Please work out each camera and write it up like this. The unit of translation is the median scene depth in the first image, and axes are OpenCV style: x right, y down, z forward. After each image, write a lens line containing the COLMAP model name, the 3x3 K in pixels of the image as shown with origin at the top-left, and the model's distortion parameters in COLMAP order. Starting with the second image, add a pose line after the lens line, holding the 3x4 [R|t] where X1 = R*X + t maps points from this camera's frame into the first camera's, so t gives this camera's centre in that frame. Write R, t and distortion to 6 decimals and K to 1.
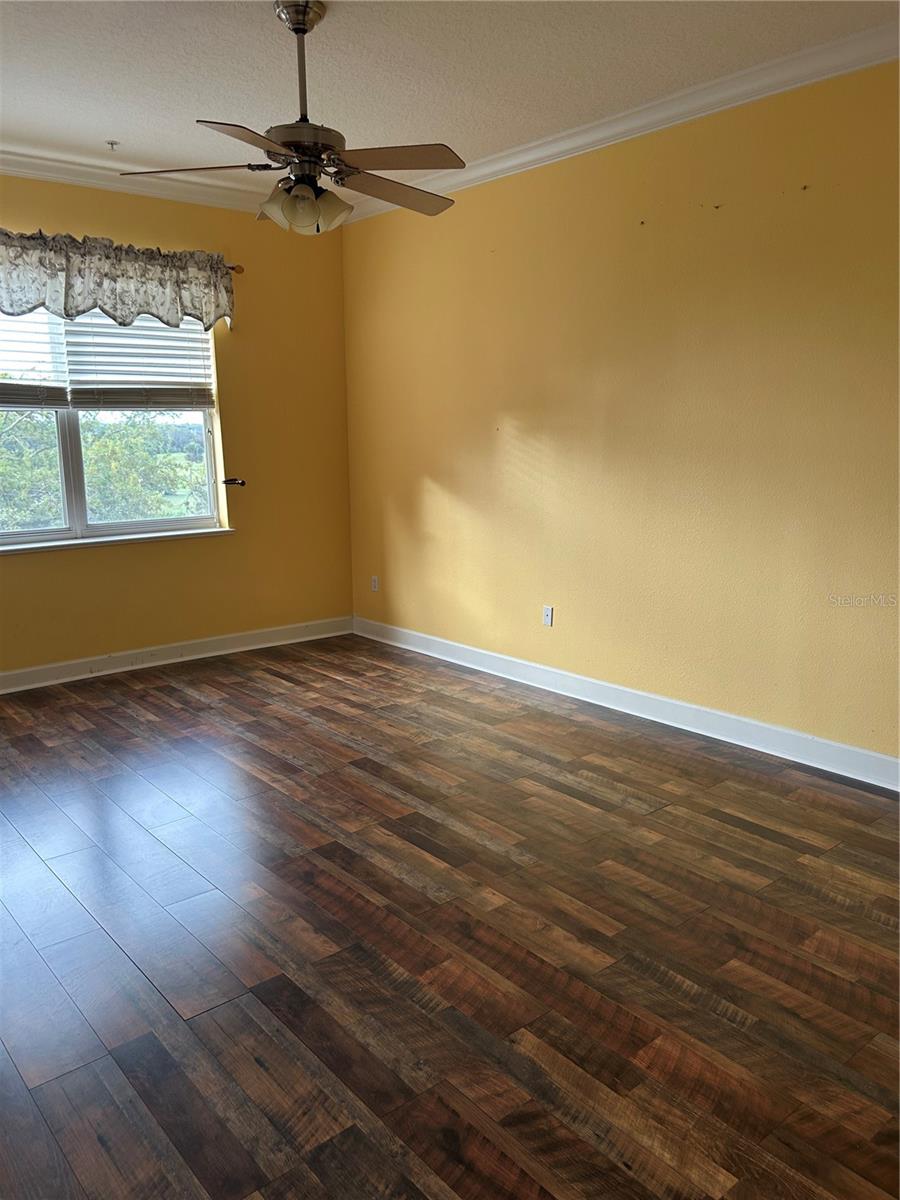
lens RADIAL K [[915.9, 0, 456.5], [0, 915.9, 609.6], [0, 0, 1]] dist [0.047282, -0.045497]
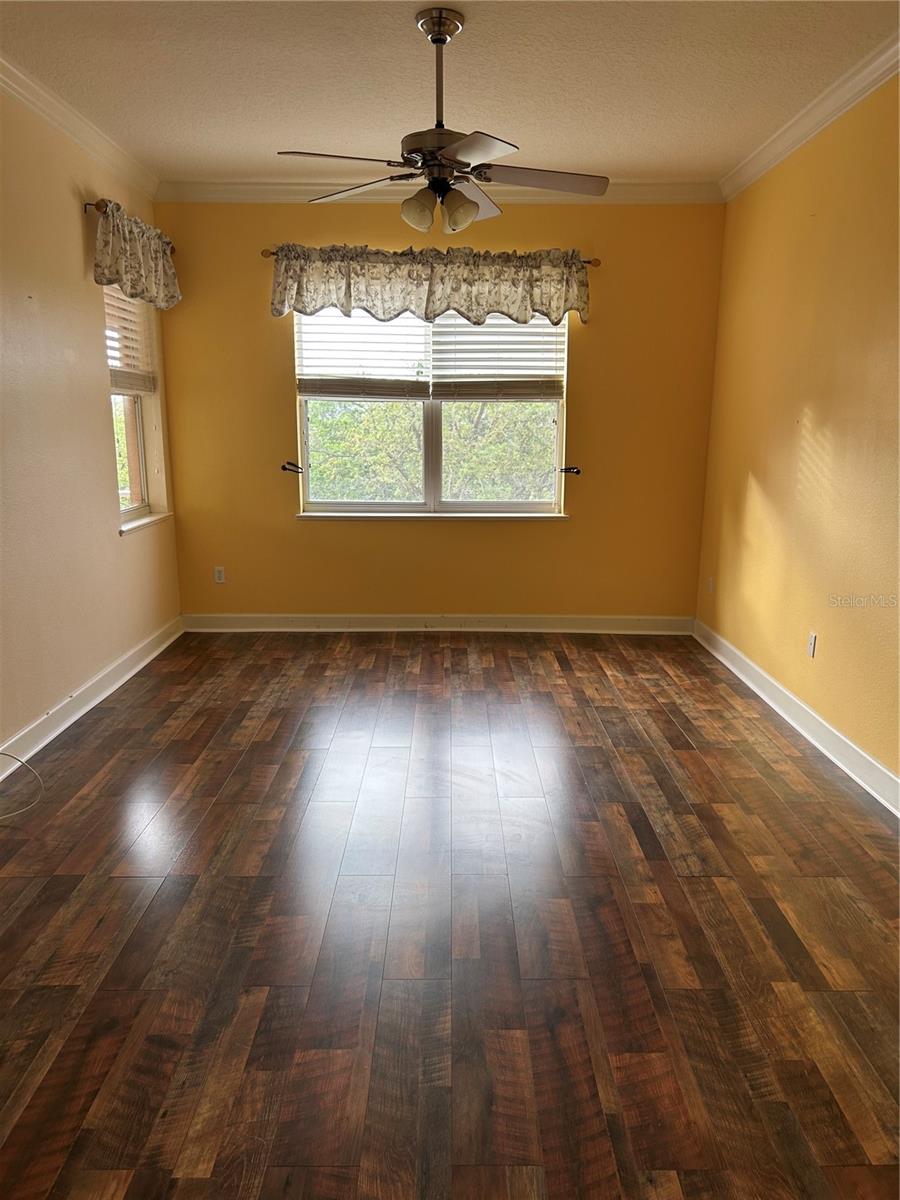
lens RADIAL K [[915.9, 0, 456.5], [0, 915.9, 609.6], [0, 0, 1]] dist [0.047282, -0.045497]
pose [[0.766789, 0.147817, -0.624648, 0.371130], [-0.142628, 0.988033, 0.058725, -0.028287], [0.625853, 0.044063, 0.778696, 0.132668]]
